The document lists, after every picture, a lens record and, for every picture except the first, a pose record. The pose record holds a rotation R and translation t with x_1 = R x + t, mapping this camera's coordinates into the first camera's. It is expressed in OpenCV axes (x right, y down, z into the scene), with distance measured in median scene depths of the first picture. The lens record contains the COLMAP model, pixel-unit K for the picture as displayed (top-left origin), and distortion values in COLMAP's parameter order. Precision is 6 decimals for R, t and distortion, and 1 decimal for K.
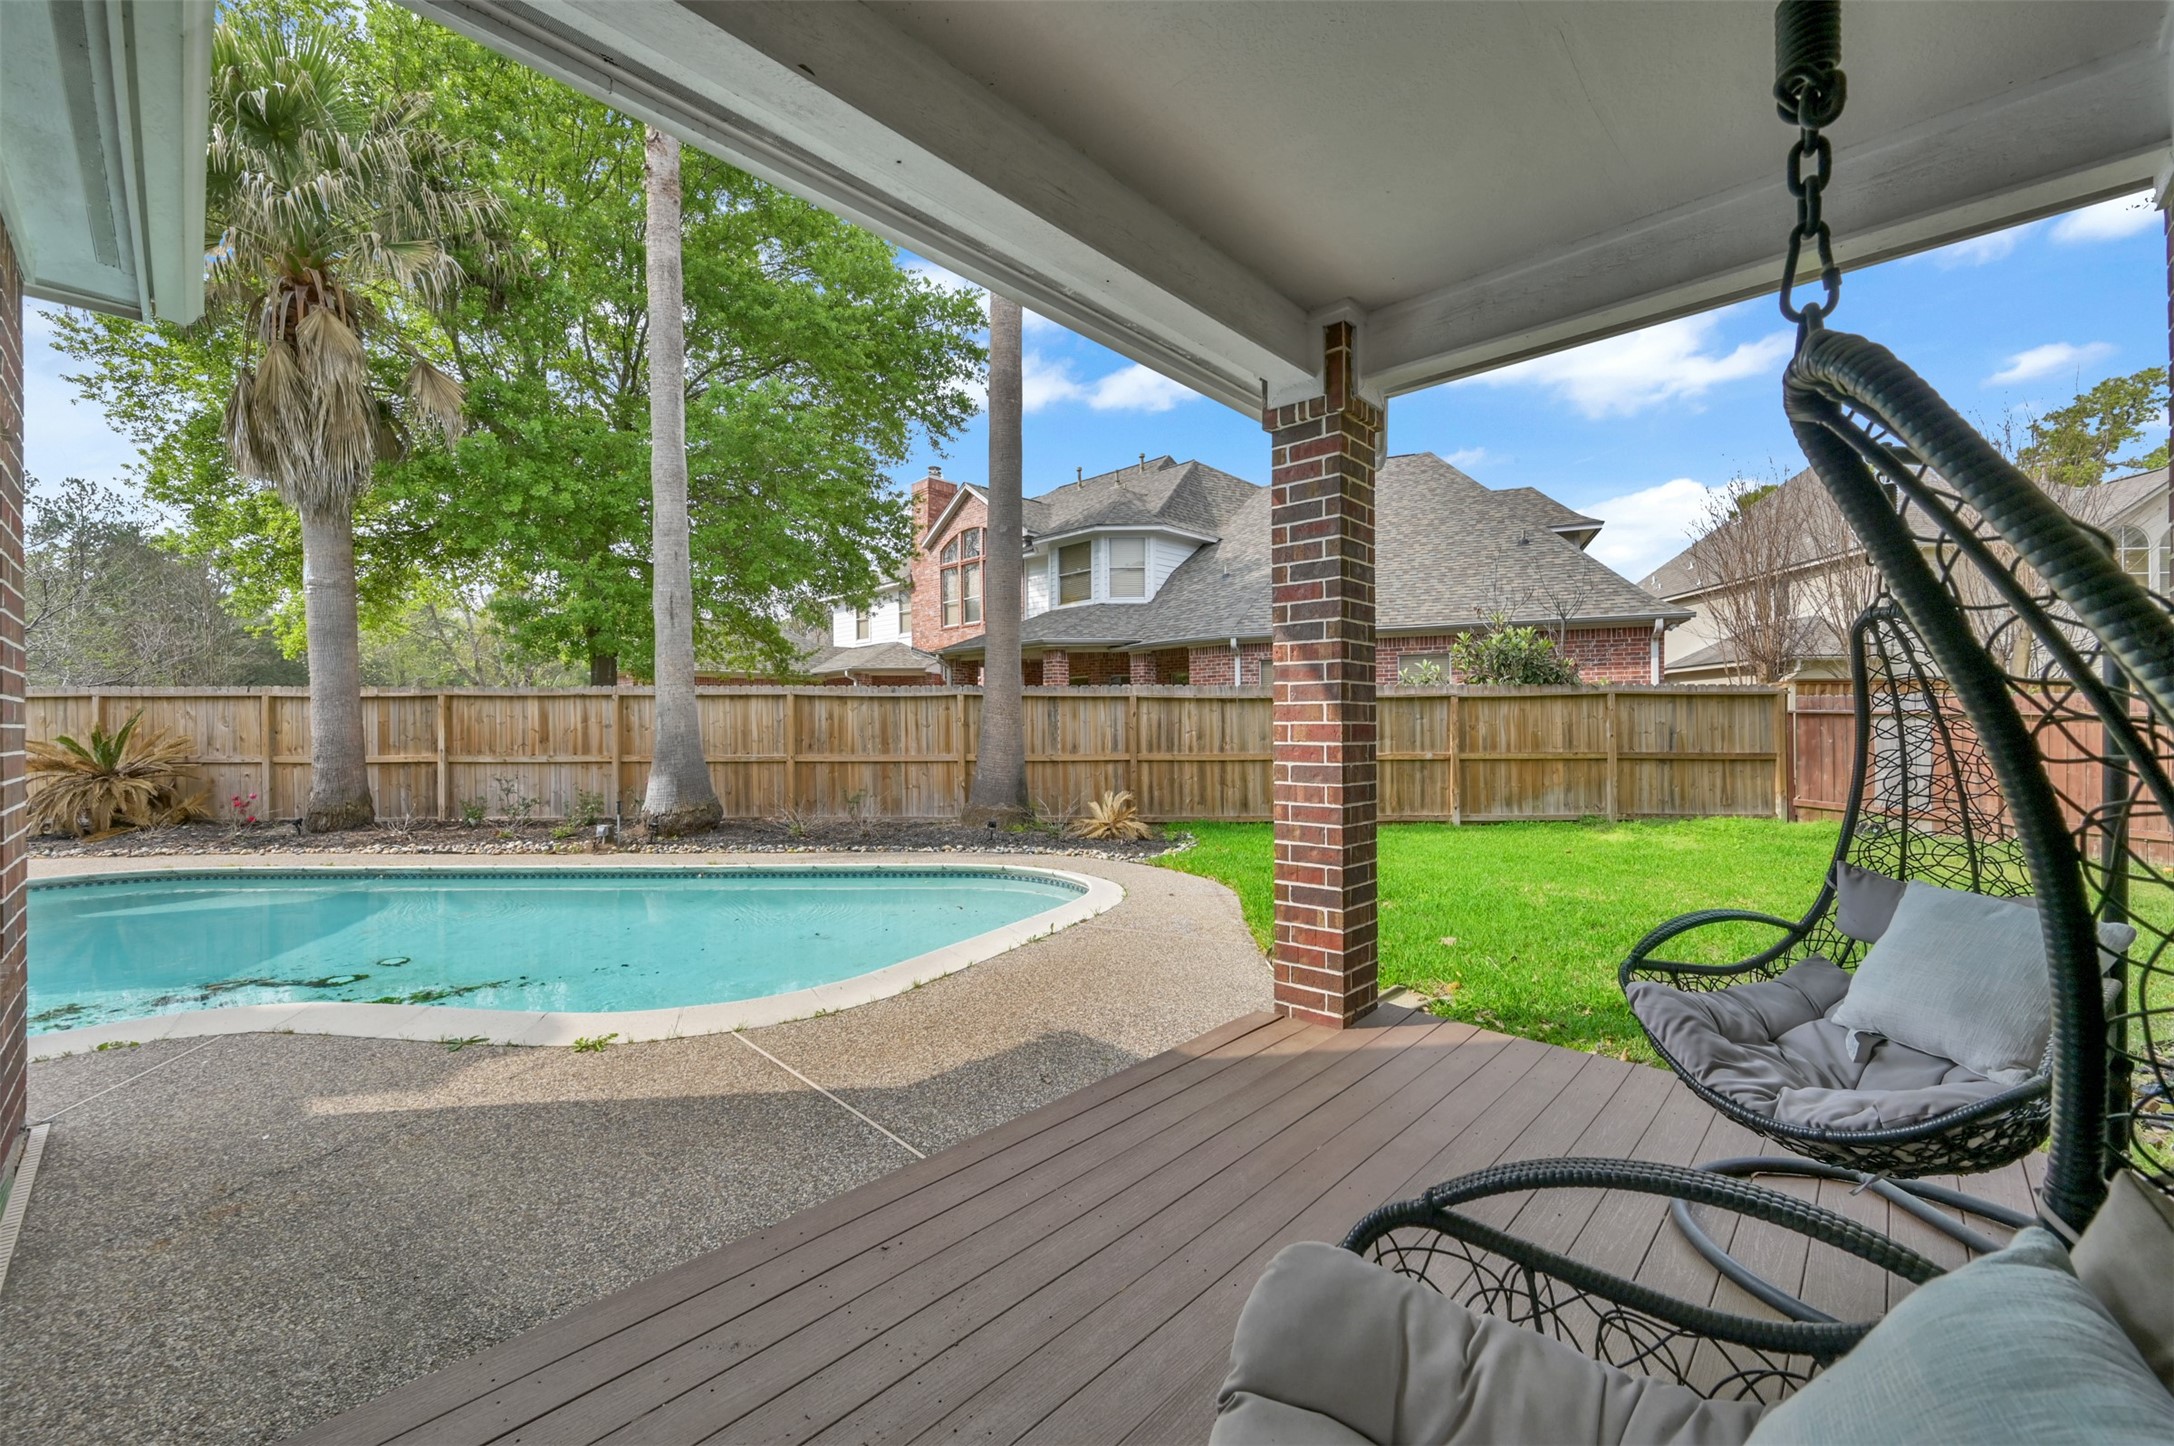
lens RADIAL K [[854.3, 0, 1086.8], [0, 854.3, 727.7], [0, 0, 1]] dist [0.000166, -0.000013]
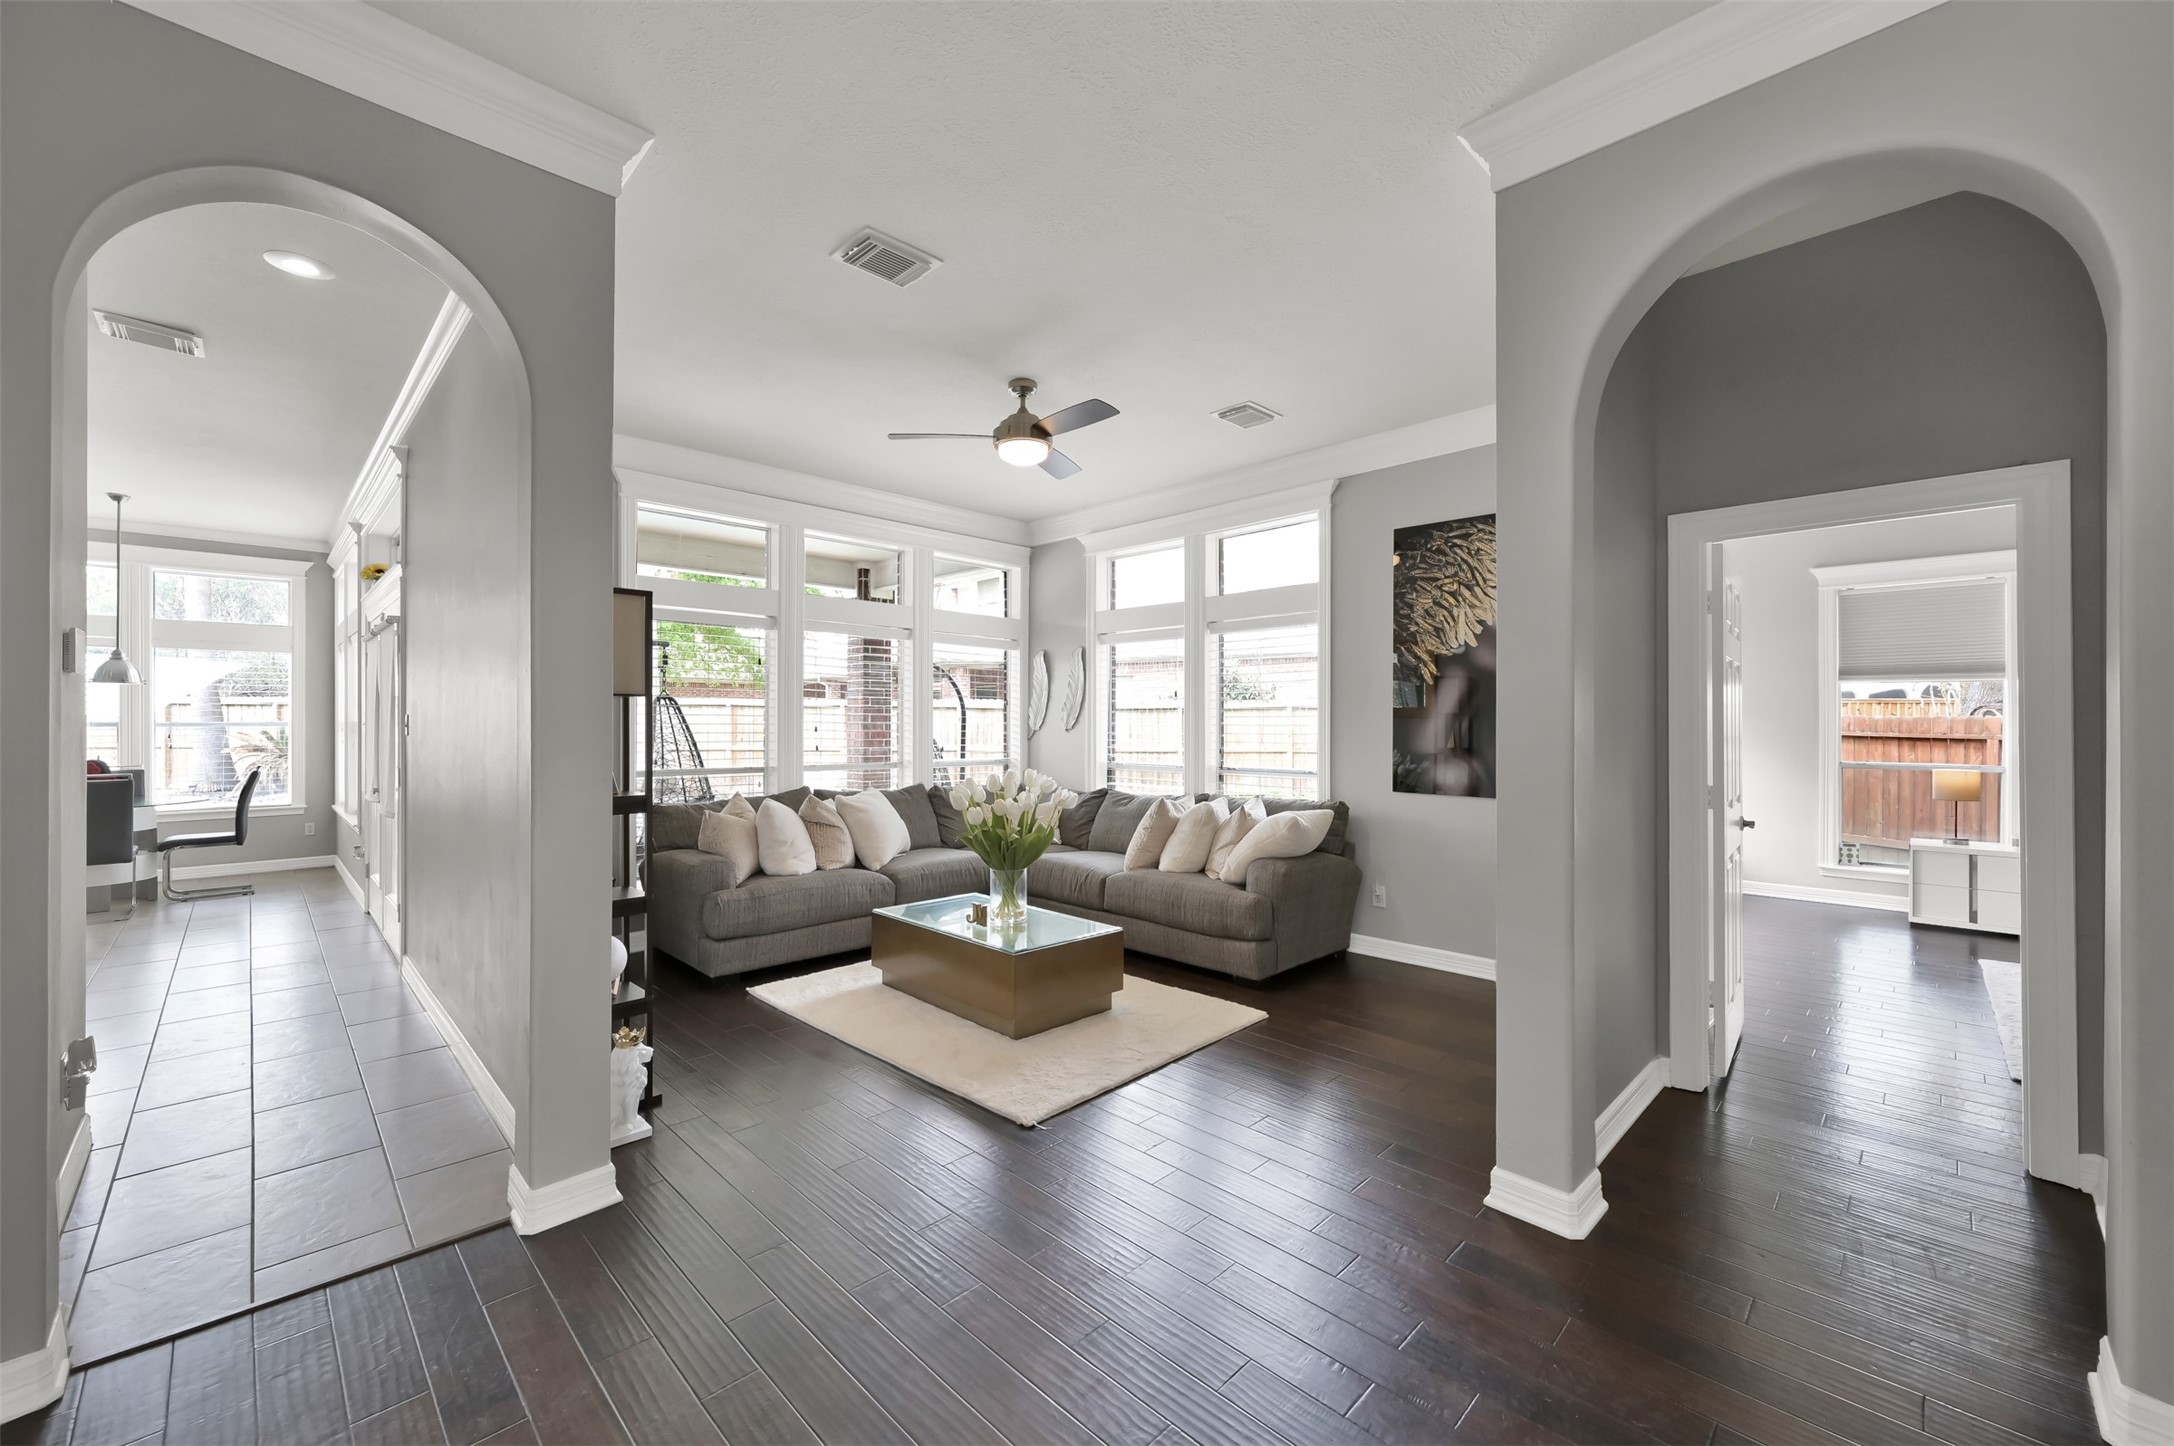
lens RADIAL K [[854.3, 0, 1093.5], [0, 854.3, 717.7], [0, 0, 1]] dist [0.000166, -0.000013]
pose [[0.999524, 0.005616, -0.030334, 0.327136], [-0.005817, 0.999962, -0.006547, -0.009598], [0.030296, 0.006721, 0.999518, -0.454800]]
